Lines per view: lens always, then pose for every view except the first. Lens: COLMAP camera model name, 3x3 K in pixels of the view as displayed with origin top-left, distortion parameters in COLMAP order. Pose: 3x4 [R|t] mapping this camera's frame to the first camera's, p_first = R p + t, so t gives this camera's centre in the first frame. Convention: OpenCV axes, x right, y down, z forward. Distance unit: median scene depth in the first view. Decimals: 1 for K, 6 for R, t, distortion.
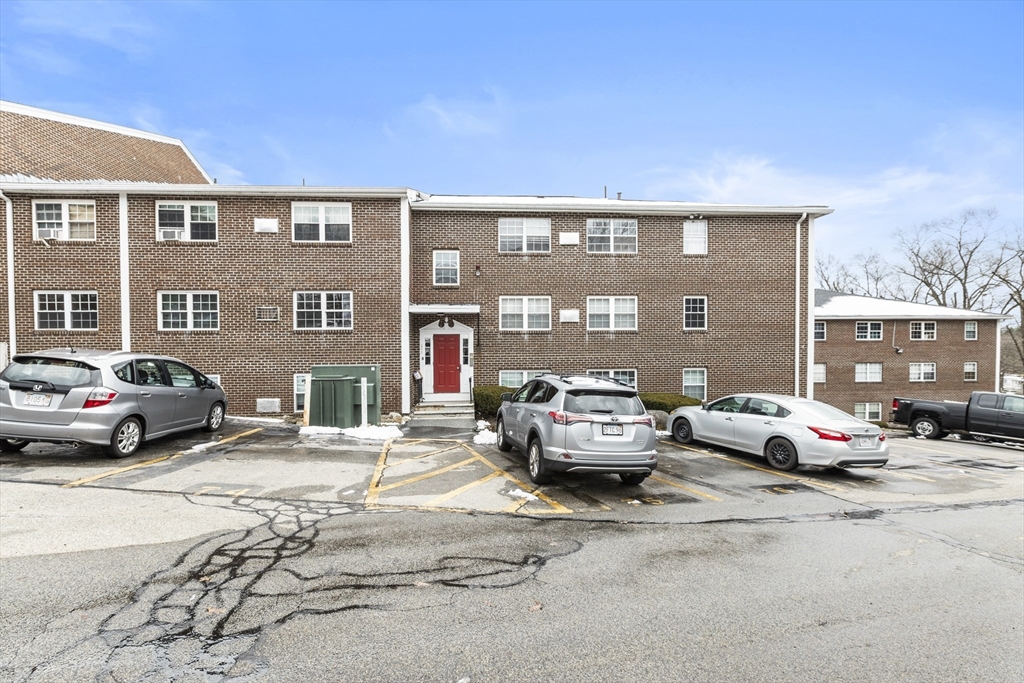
lens RADIAL K [[469.6, 0, 512.5], [0, 469.6, 356.3], [0, 0, 1]] dist [0.000383, -0.000001]
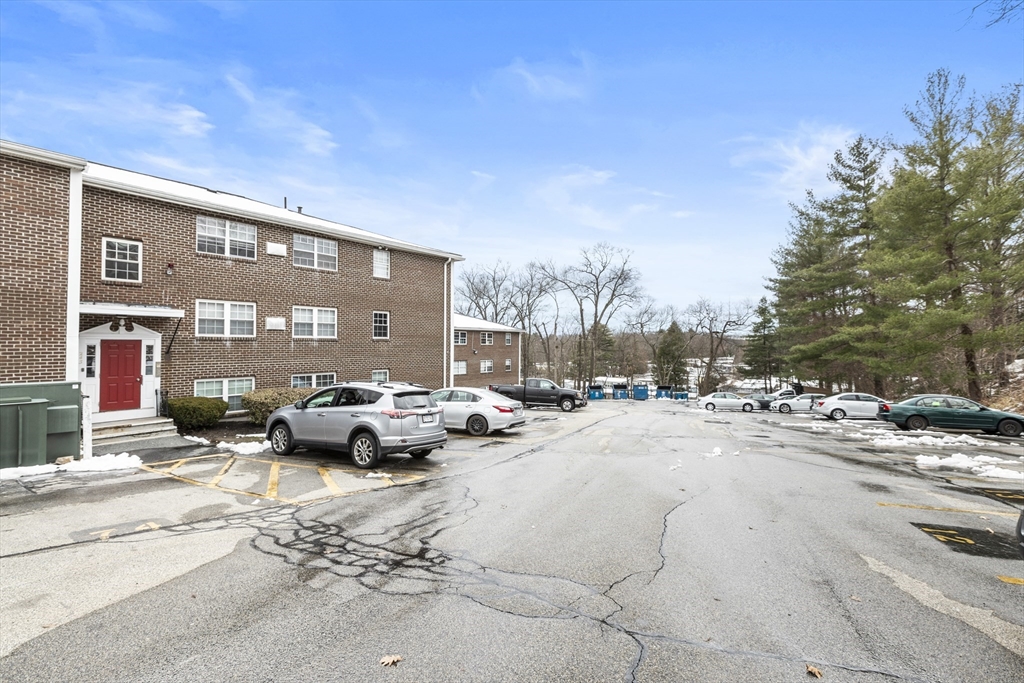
lens RADIAL K [[455.6, 0, 512.0], [0, 455.6, 341.5], [0, 0, 1]] dist [0.001639, 0.000052]
pose [[0.671071, 0.011910, 0.741298, -0.273994], [0.008083, 0.999694, -0.023379, -0.019067], [-0.741349, 0.021681, 0.670769, -0.057533]]
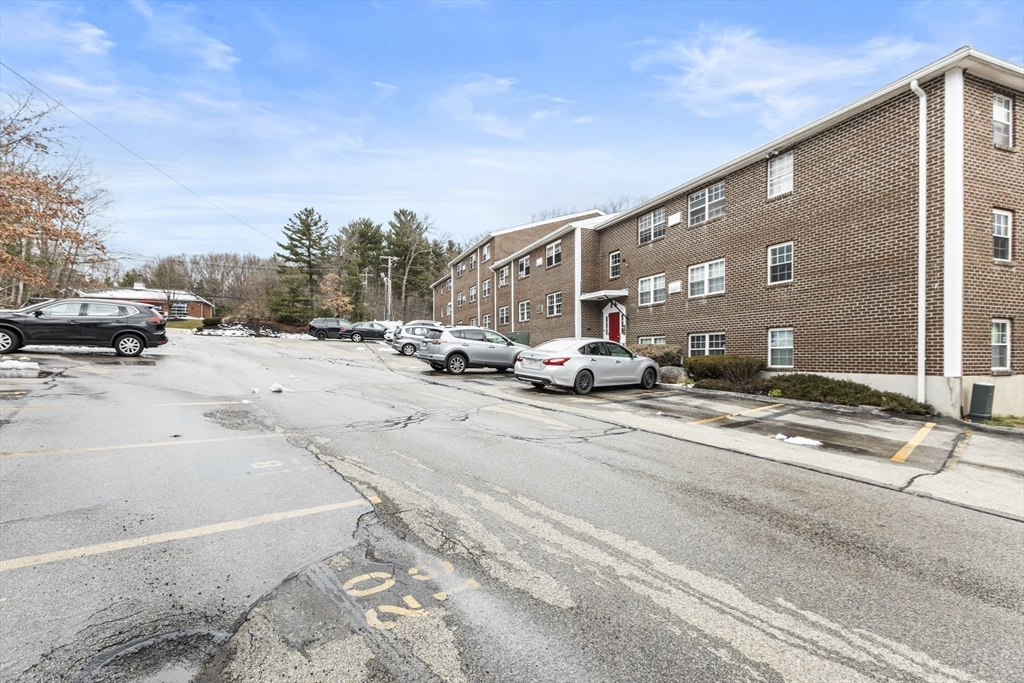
lens RADIAL K [[469.6, 0, 512.5], [0, 469.6, 356.3], [0, 0, 1]] dist [0.000383, -0.000001]
pose [[0.310240, 0.005595, -0.950642, 1.083546], [-0.024556, 0.999696, -0.002131, 0.092854], [0.950341, 0.024005, 0.310283, 0.280898]]
